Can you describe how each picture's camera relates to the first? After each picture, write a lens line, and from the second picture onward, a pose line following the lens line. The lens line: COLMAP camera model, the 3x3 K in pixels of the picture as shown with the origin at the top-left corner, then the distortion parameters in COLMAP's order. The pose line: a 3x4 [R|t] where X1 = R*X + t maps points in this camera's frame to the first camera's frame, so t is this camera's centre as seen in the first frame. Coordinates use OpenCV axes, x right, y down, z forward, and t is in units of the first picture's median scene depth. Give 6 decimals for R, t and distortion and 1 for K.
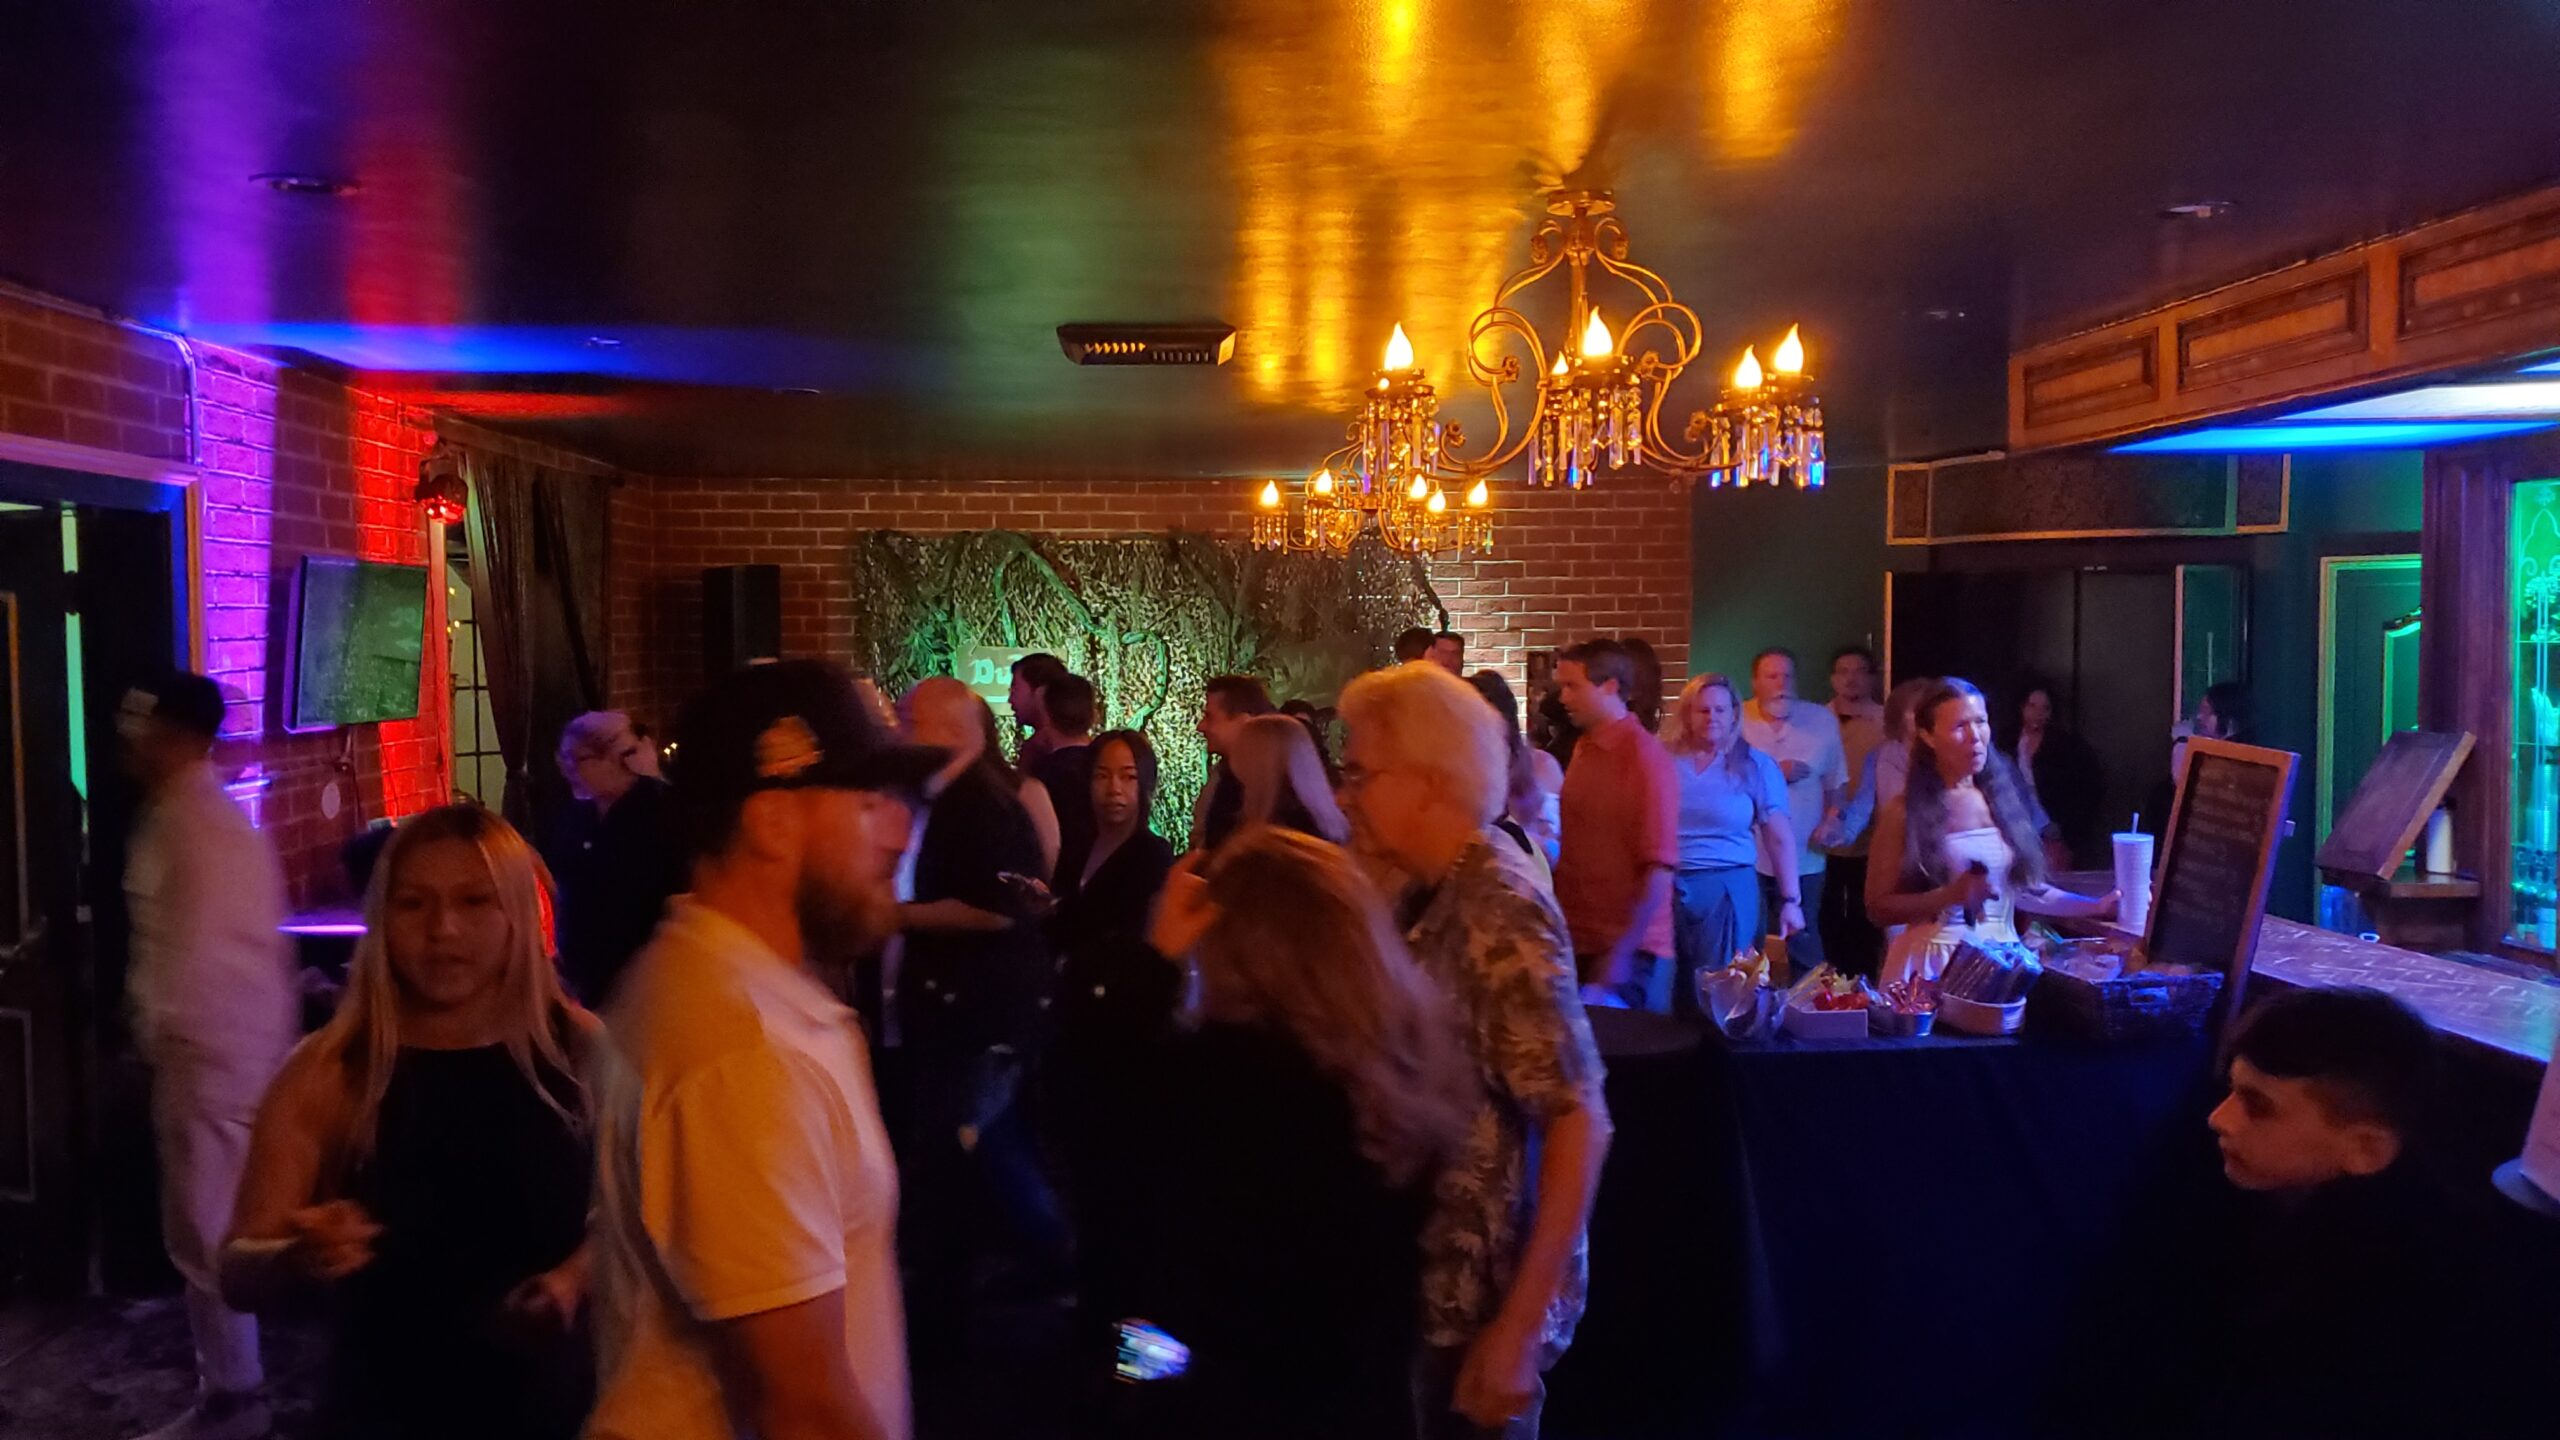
lens RADIAL K [[2027.7, 0, 1288.1], [0, 2027.7, 717.4], [0, 0, 1]] dist [0.013557, 0.018660]
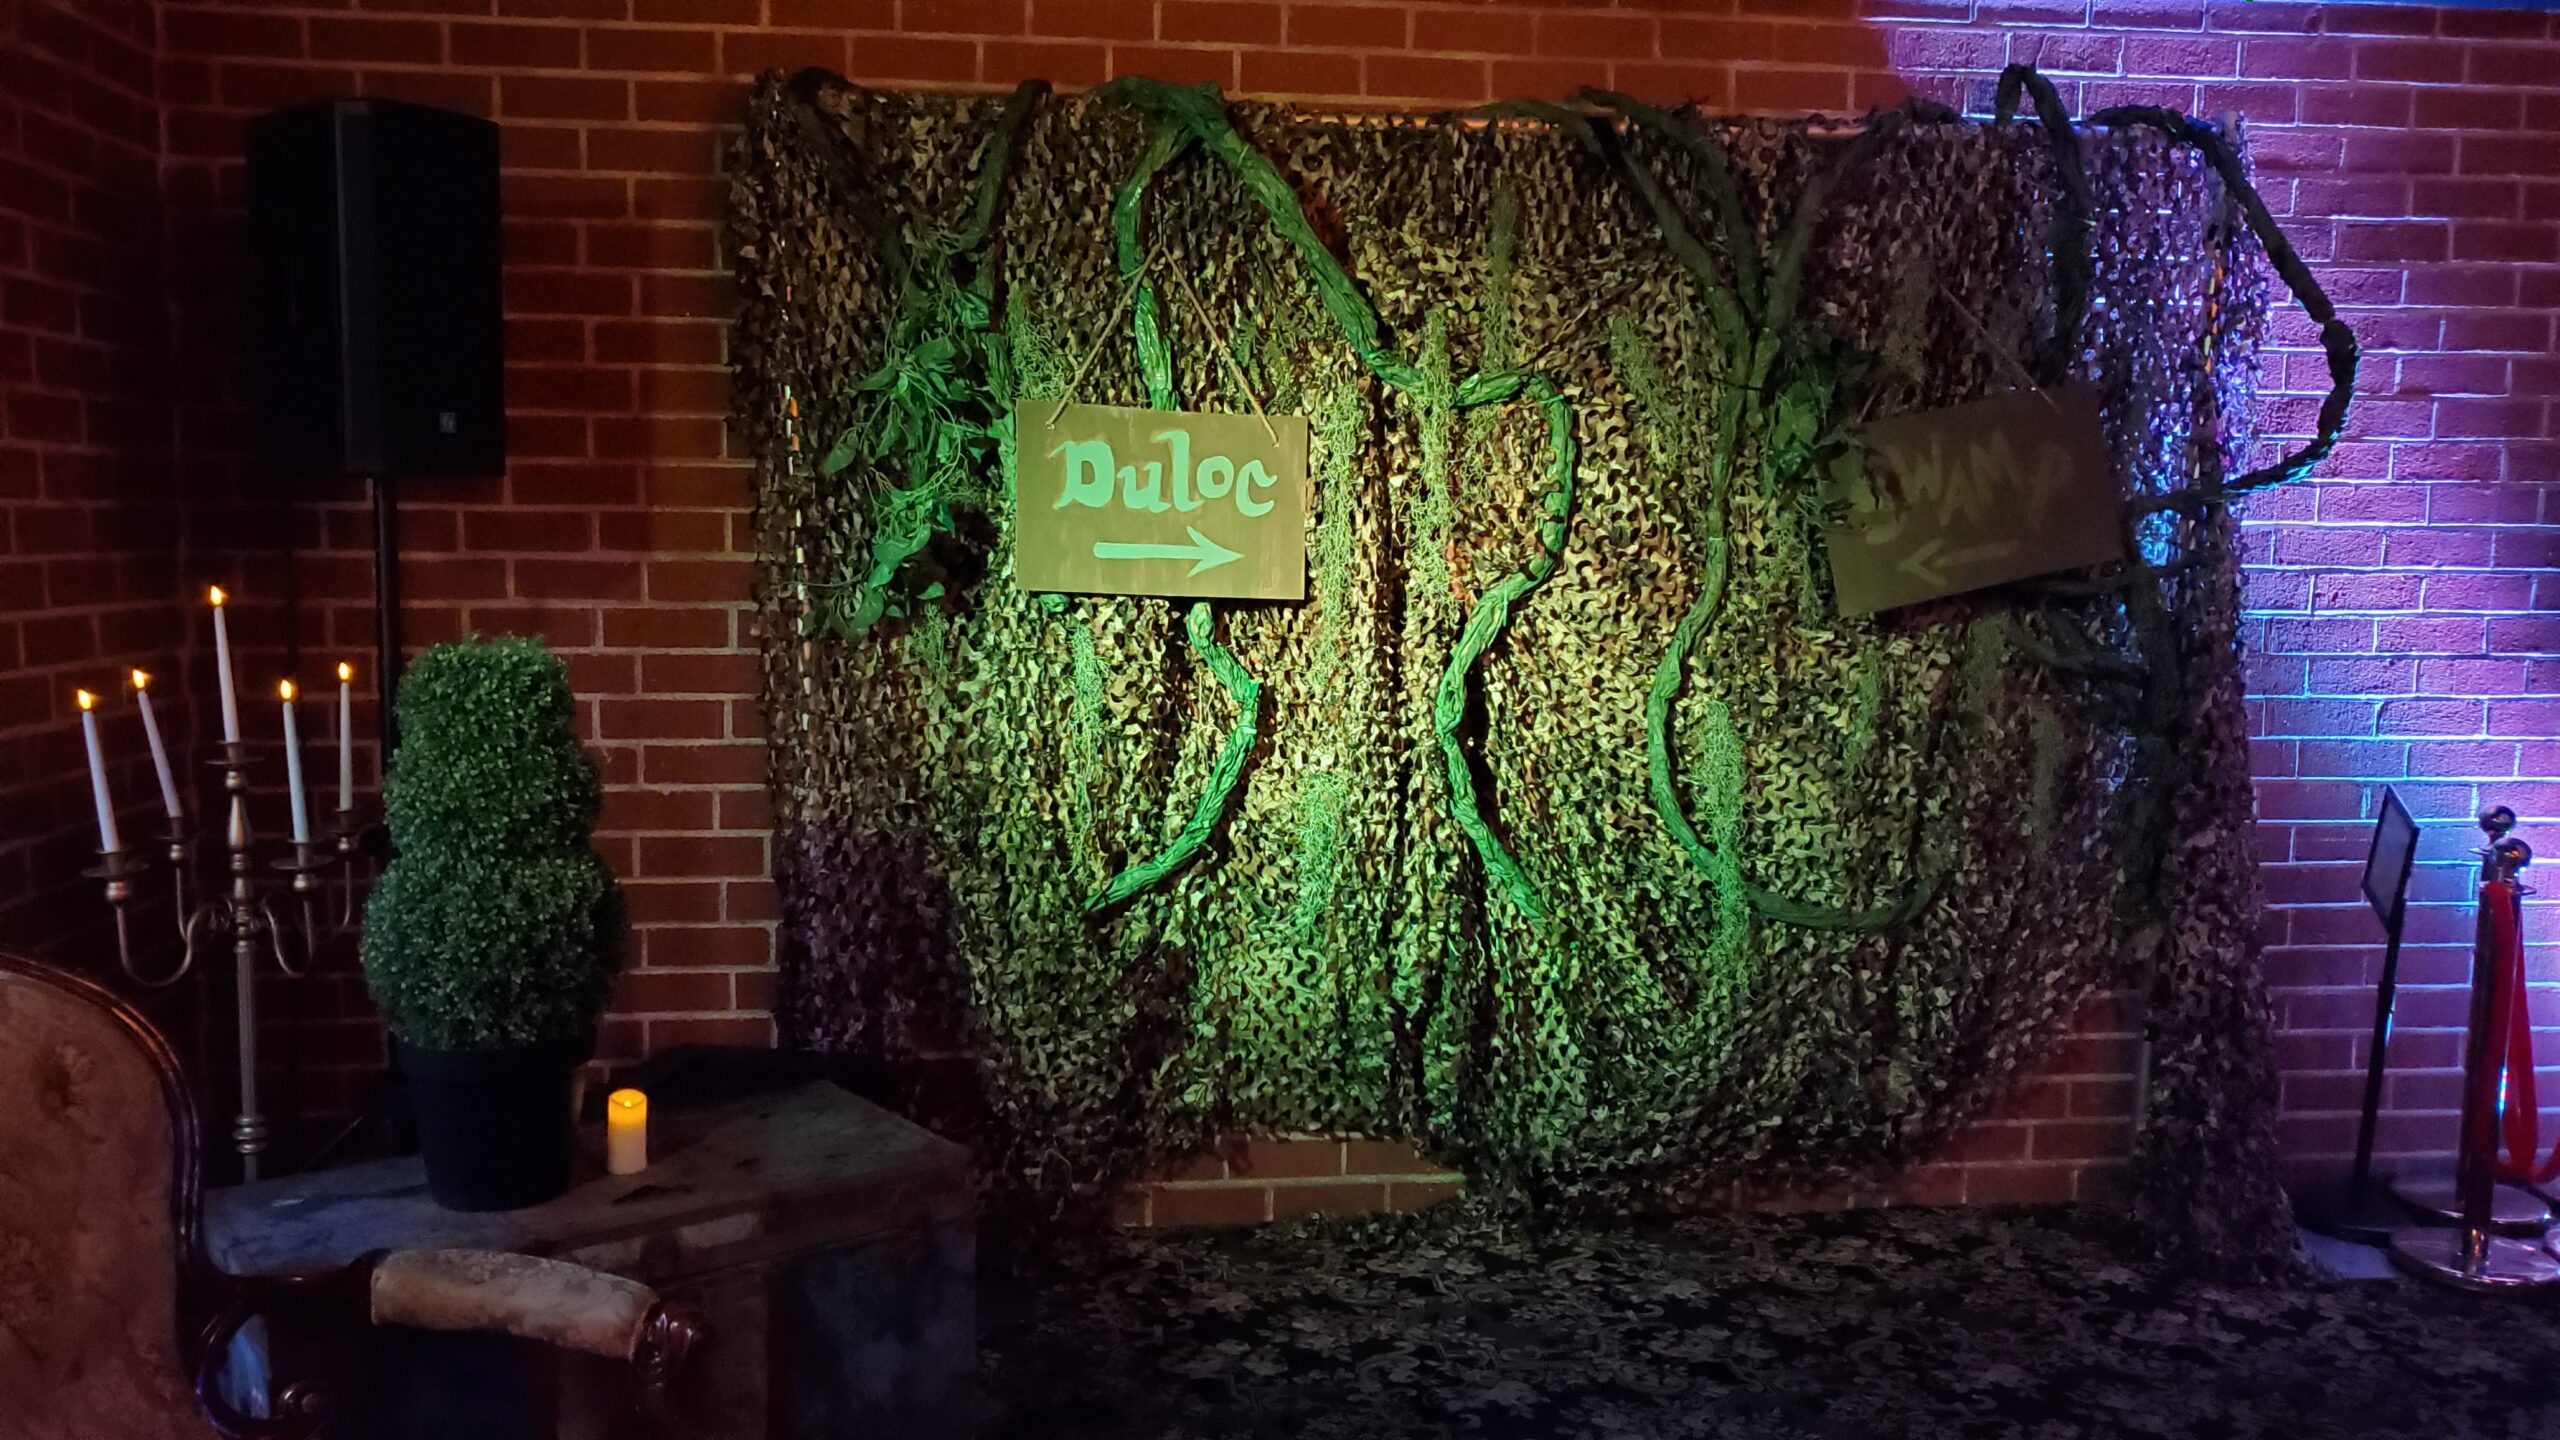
lens RADIAL K [[2027.7, 0, 1270.9], [0, 2027.7, 728.1], [0, 0, 1]] dist [0.013557, 0.018660]
pose [[0.999795, 0.011339, 0.016752, -0.121741], [-0.012171, 0.998653, 0.050429, 0.004411], [-0.016157, -0.050623, 0.998587, 0.628972]]
